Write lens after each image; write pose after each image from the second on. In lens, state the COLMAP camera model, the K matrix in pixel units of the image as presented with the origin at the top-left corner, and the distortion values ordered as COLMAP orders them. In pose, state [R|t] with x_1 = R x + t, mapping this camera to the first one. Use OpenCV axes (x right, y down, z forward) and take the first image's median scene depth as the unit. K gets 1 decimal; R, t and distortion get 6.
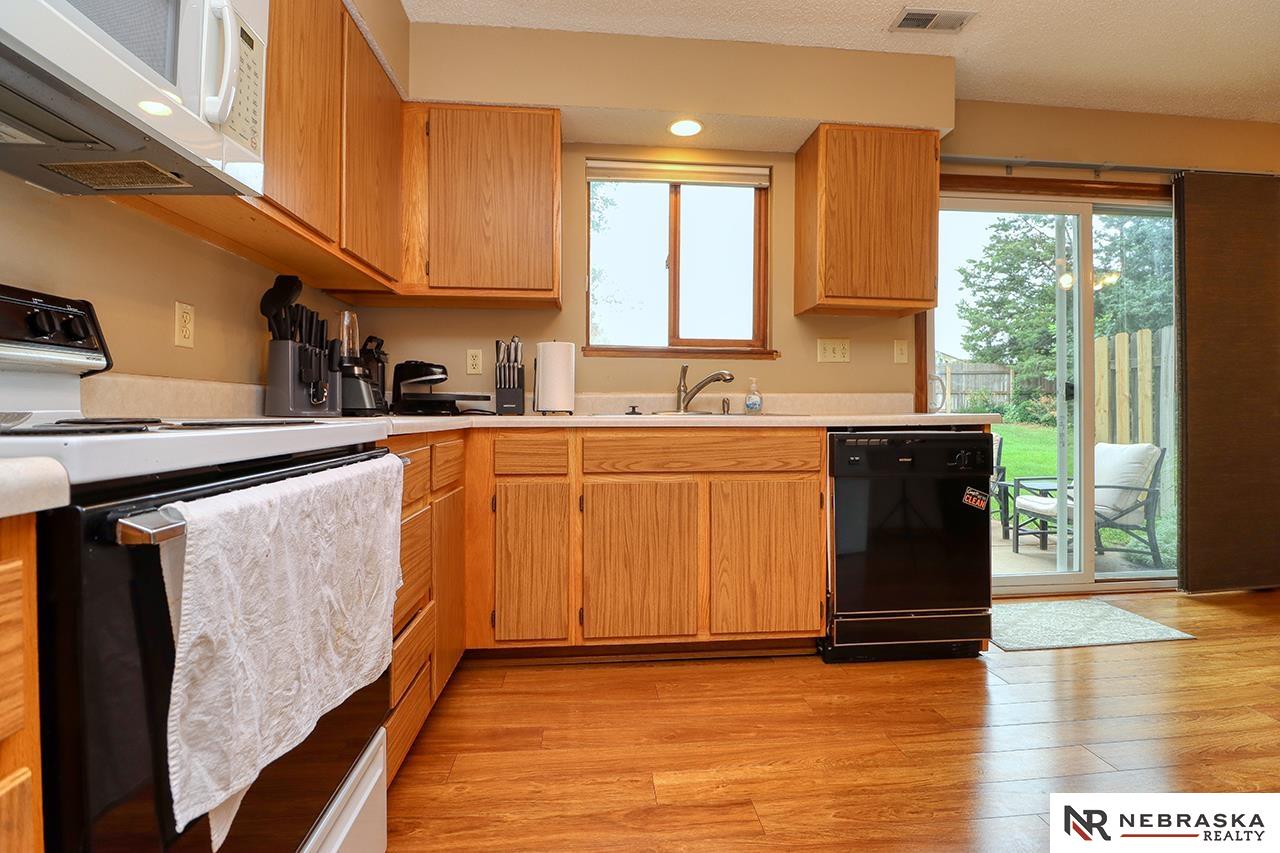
lens RADIAL K [[591.3, 0, 645.7], [0, 591.3, 416.2], [0, 0, 1]] dist [-0.003984, -0.010194]
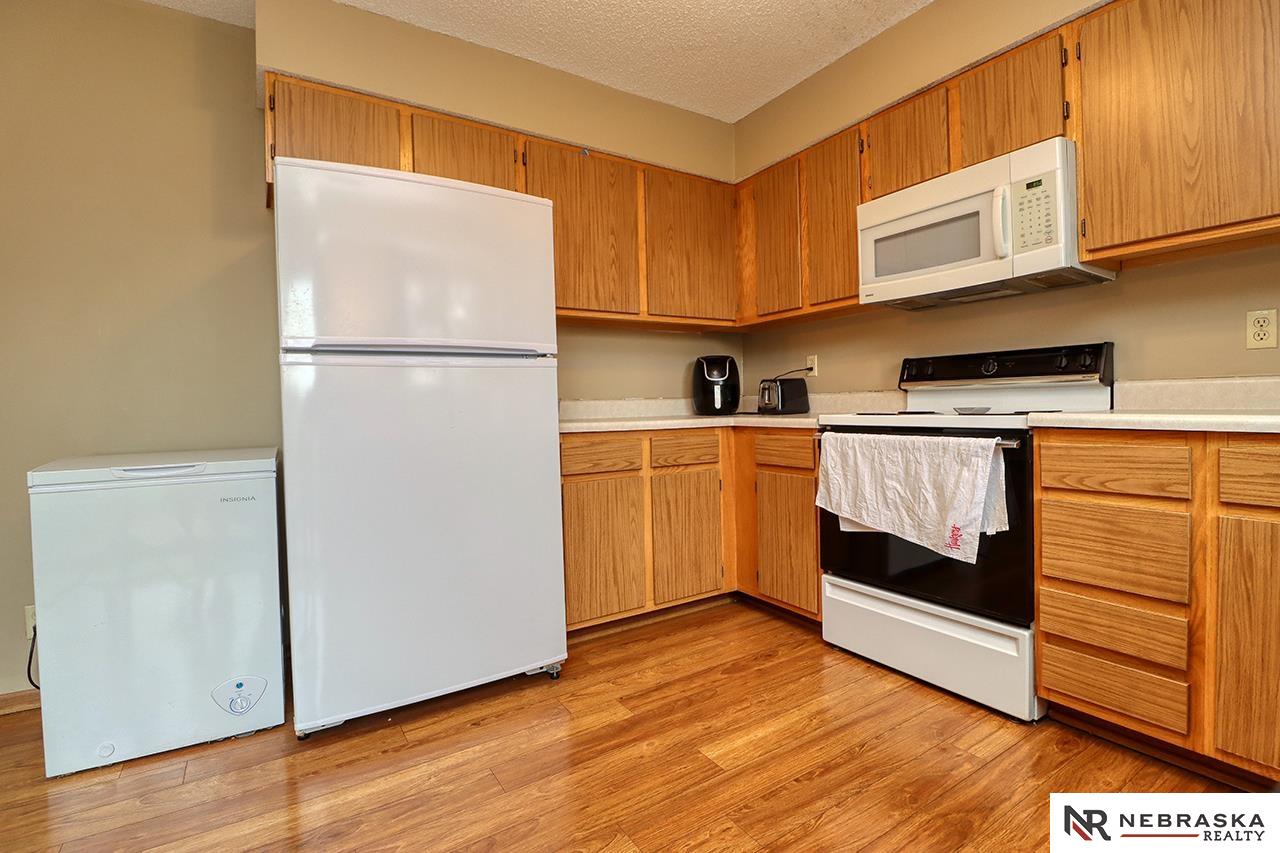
lens RADIAL K [[591.3, 0, 645.0], [0, 591.3, 414.5], [0, 0, 1]] dist [-0.003984, -0.010194]
pose [[-0.888350, 0.019981, -0.458733, 0.560753], [0.010897, 0.999689, 0.022441, -0.019982], [0.459039, 0.014937, -0.888291, 1.025149]]
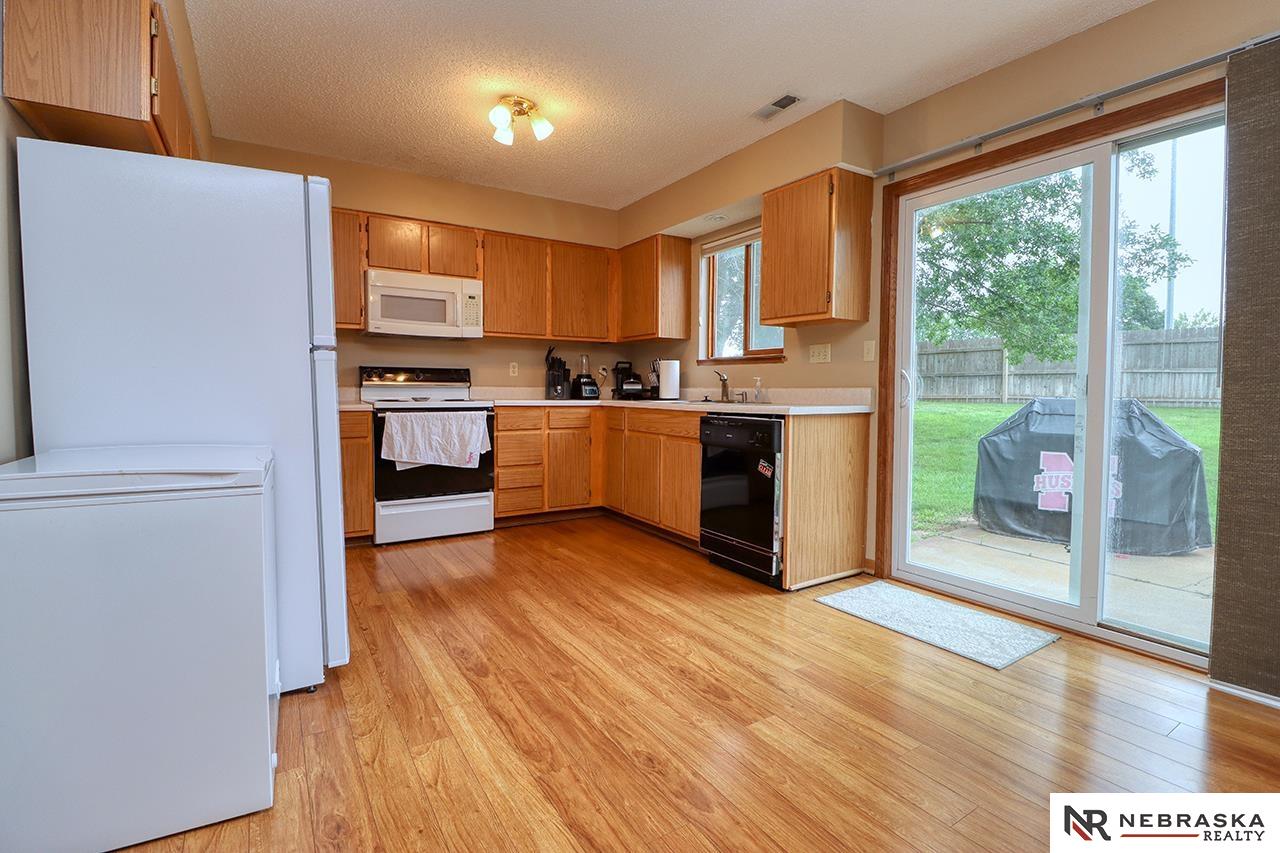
lens RADIAL K [[591.3, 0, 645.7], [0, 591.3, 415.0], [0, 0, 1]] dist [-0.003984, -0.010194]
pose [[0.453754, 0.041014, -0.890183, 1.649800], [-0.015366, 0.999152, 0.038202, -0.031055], [0.890994, -0.003656, 0.453999, 0.138957]]
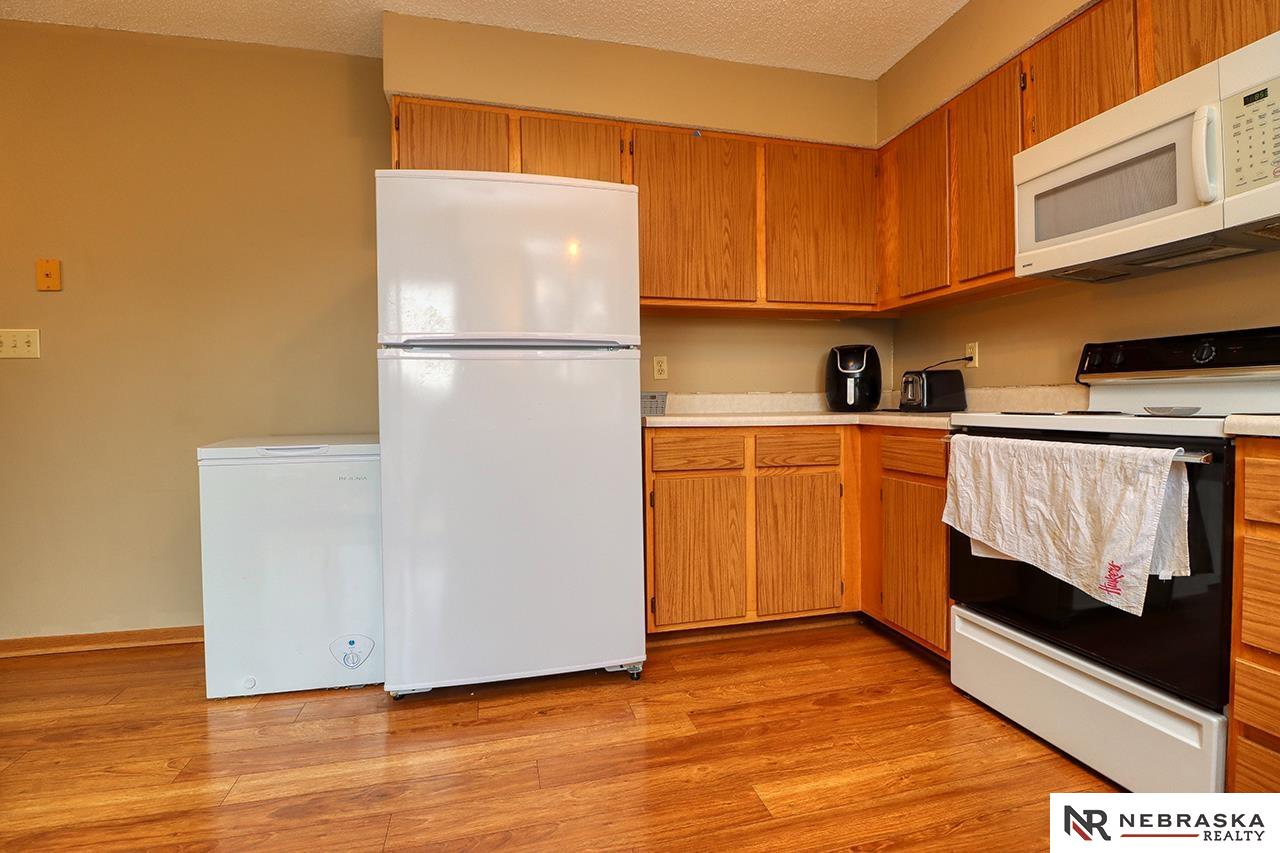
lens RADIAL K [[591.3, 0, 644.9], [0, 591.3, 414.5], [0, 0, 1]] dist [-0.003984, -0.010194]
pose [[-0.988076, 0.006604, -0.153827, 0.380766], [0.002052, 0.999556, 0.029733, -0.017511], [0.153955, 0.029063, -0.987650, 1.024765]]
